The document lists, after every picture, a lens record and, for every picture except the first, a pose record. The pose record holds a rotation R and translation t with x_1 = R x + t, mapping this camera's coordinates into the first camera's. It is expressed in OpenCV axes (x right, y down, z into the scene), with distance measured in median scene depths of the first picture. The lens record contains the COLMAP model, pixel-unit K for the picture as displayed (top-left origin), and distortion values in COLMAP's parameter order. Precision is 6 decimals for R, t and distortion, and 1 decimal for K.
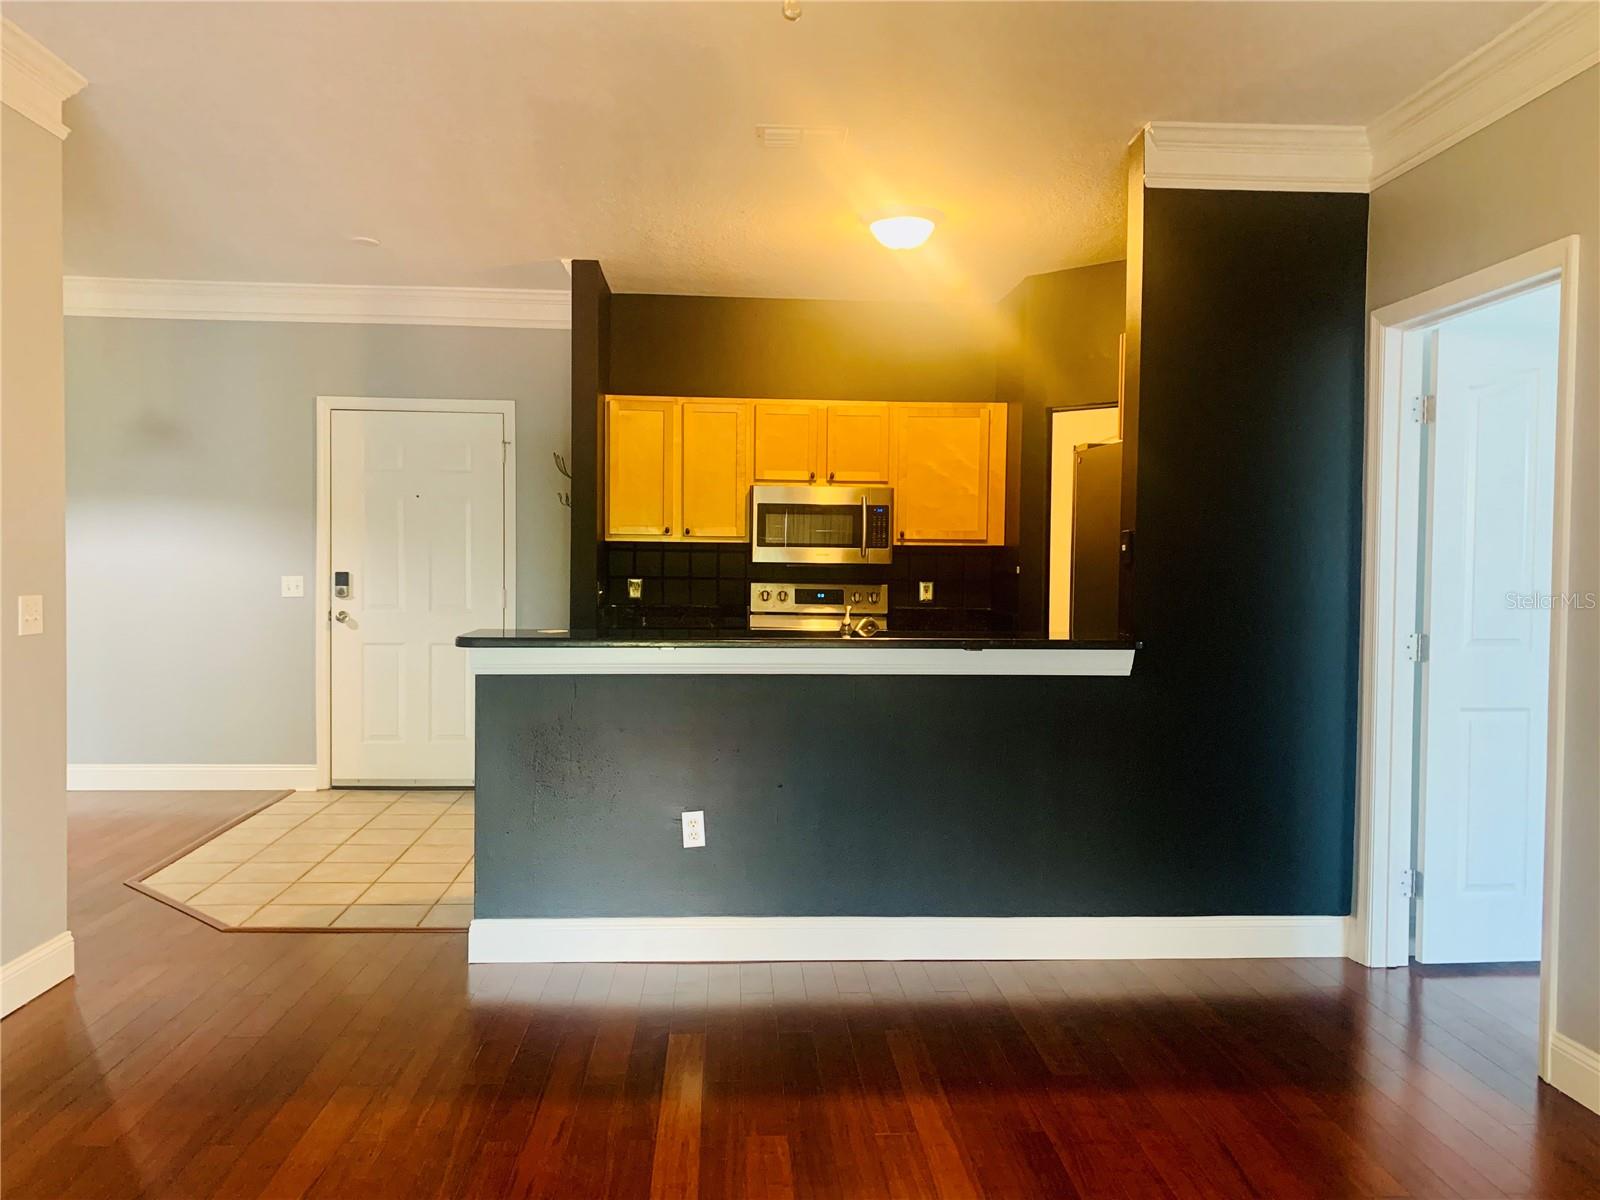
lens RADIAL K [[1226.6, 0, 800.0], [0, 1226.6, 600.0], [0, 0, 1]] dist [0.094733, -0.133286]
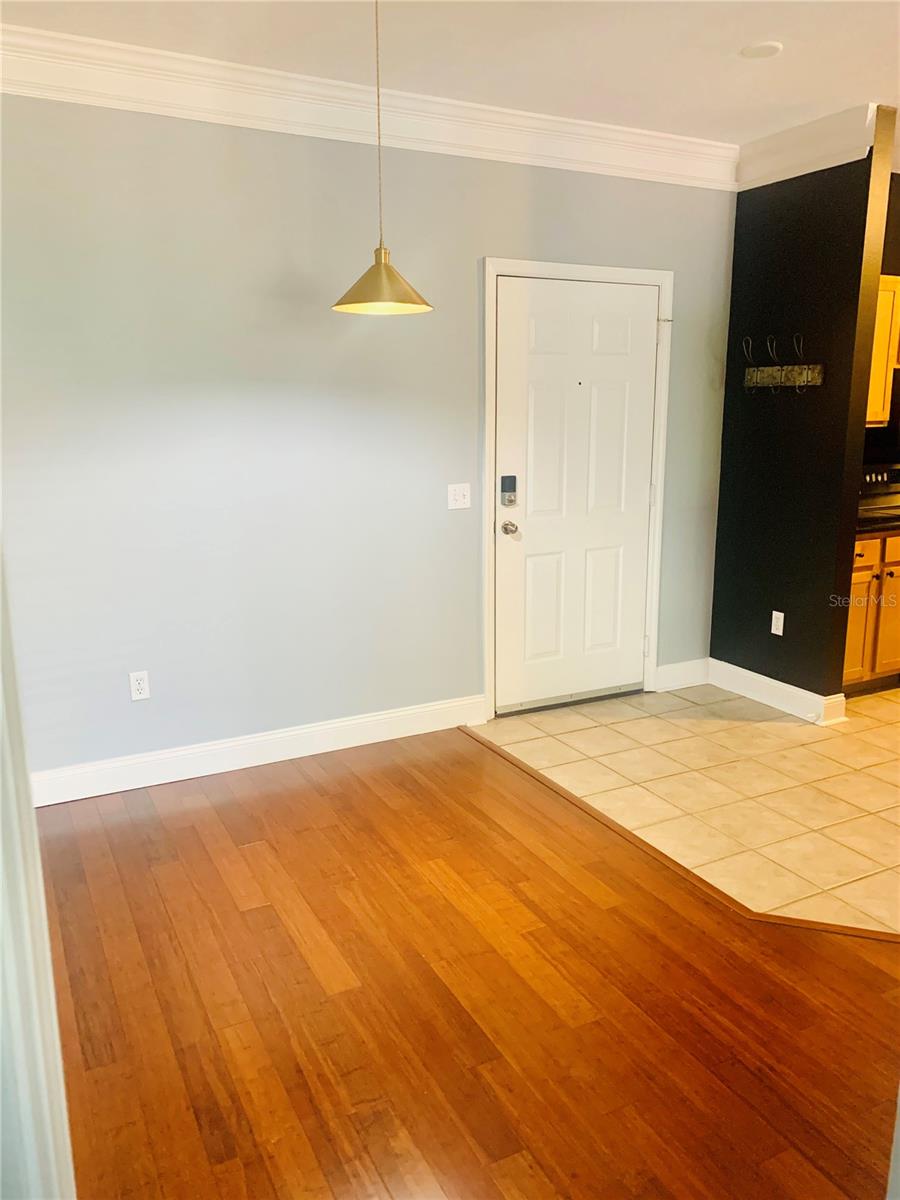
lens RADIAL K [[924.7, 0, 452.4], [0, 924.7, 590.2], [0, 0, 1]] dist [0.012163, -0.002985]
pose [[0.912214, -0.100629, 0.397165, -0.688504], [0.034975, 0.984957, 0.169226, -0.055979], [-0.408219, -0.140479, 0.902010, 0.450151]]
